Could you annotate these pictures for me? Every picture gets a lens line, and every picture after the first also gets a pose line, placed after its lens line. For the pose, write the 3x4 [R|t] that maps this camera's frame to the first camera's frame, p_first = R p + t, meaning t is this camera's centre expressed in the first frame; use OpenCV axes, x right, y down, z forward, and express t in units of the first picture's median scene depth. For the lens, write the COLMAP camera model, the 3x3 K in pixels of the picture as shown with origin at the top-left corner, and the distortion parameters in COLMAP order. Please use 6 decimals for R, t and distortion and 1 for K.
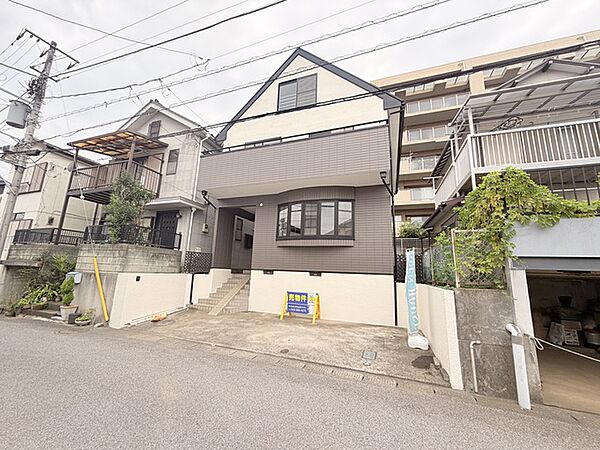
lens RADIAL K [[236.9, 0, 299.6], [0, 236.9, 223.5], [0, 0, 1]] dist [-0.003472, 0.000994]
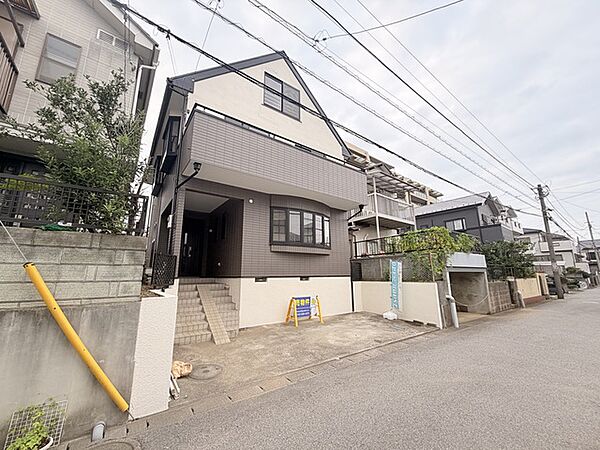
lens RADIAL K [[236.9, 0, 301.7], [0, 236.9, 226.7], [0, 0, 1]] dist [-0.003472, 0.000994]
pose [[0.560523, 0.123099, 0.818939, -0.904044], [-0.137598, 0.988989, -0.054481, 0.040491], [-0.816628, -0.082146, 0.571289, 0.430036]]
